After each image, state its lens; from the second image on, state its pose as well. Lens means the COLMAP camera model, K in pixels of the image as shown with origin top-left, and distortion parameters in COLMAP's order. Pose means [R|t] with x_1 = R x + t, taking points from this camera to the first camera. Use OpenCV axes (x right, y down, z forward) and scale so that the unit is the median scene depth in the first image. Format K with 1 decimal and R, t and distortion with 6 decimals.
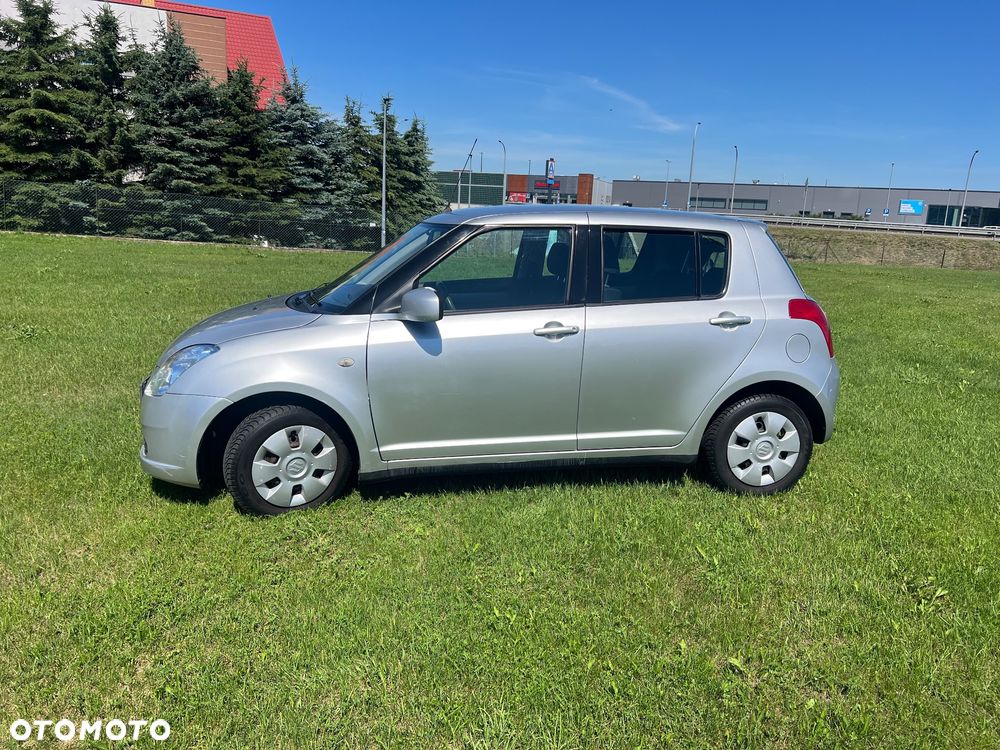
lens RADIAL K [[770.9, 0, 496.1], [0, 770.9, 373.9], [0, 0, 1]] dist [0.035278, -0.048884]
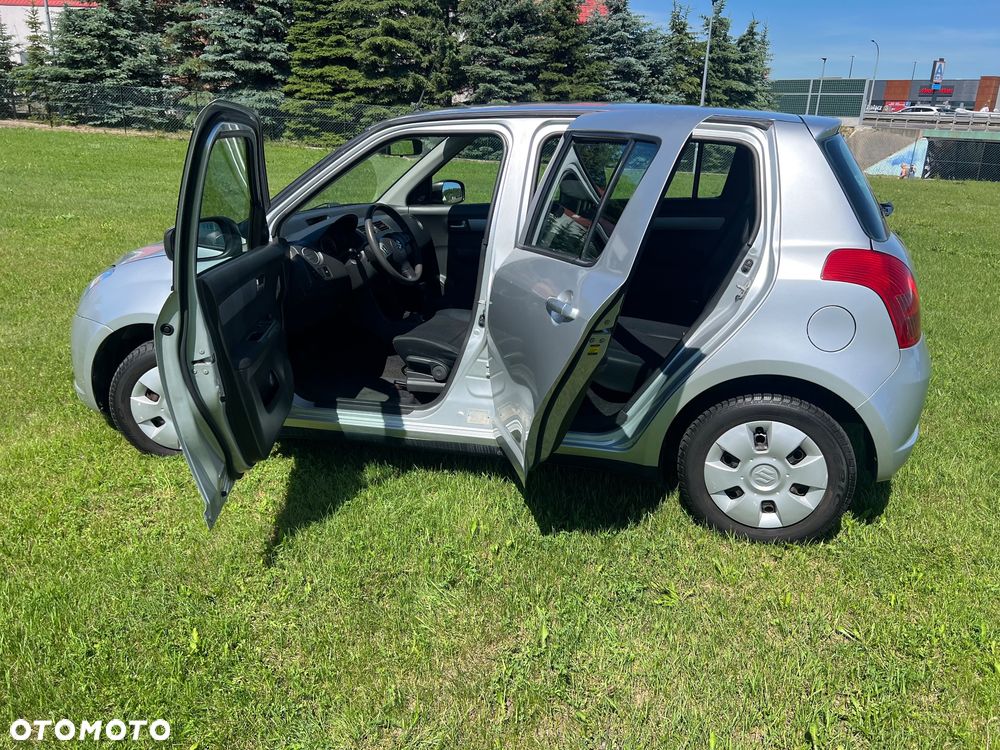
lens RADIAL K [[752.8, 0, 500.0], [0, 752.8, 375.0], [0, 0, 1]] dist [0.038554, -0.041978]
pose [[0.900462, 0.120625, -0.417873, 0.065160], [-0.075272, 0.989494, 0.123431, -0.008198], [0.428372, -0.079691, 0.900081, 0.052993]]
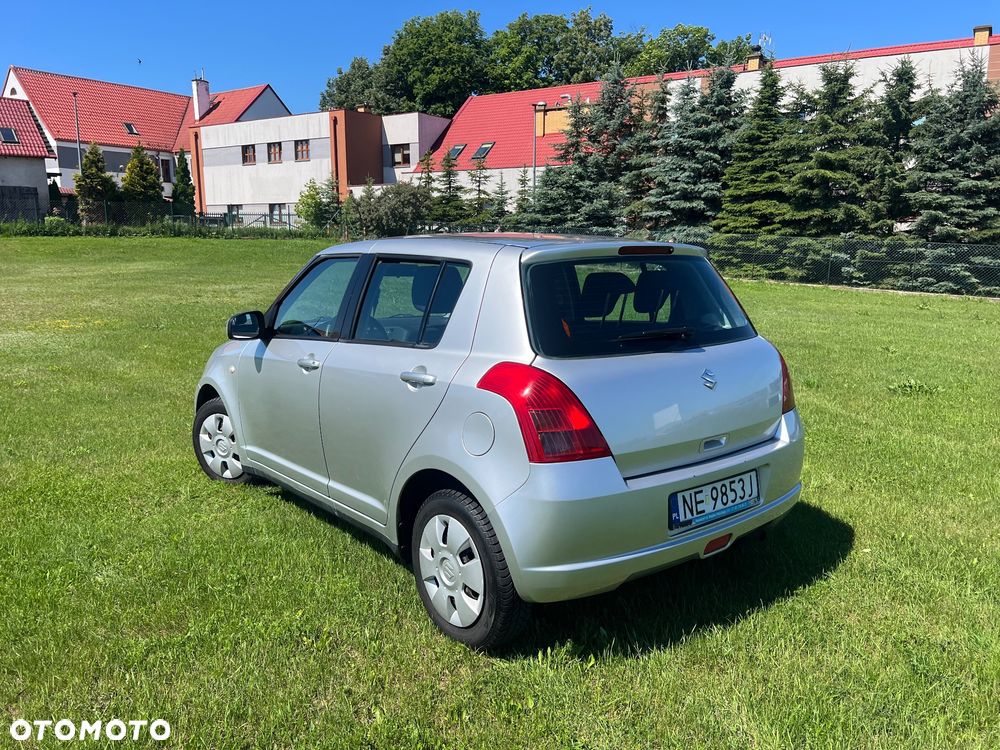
lens RADIAL K [[770.9, 0, 496.1], [0, 770.9, 373.9], [0, 0, 1]] dist [0.035278, -0.048884]
pose [[0.472183, 0.109409, -0.874684, 0.163076], [-0.168568, 0.985163, 0.032229, -0.017796], [0.865233, 0.132225, 0.483620, 0.116393]]
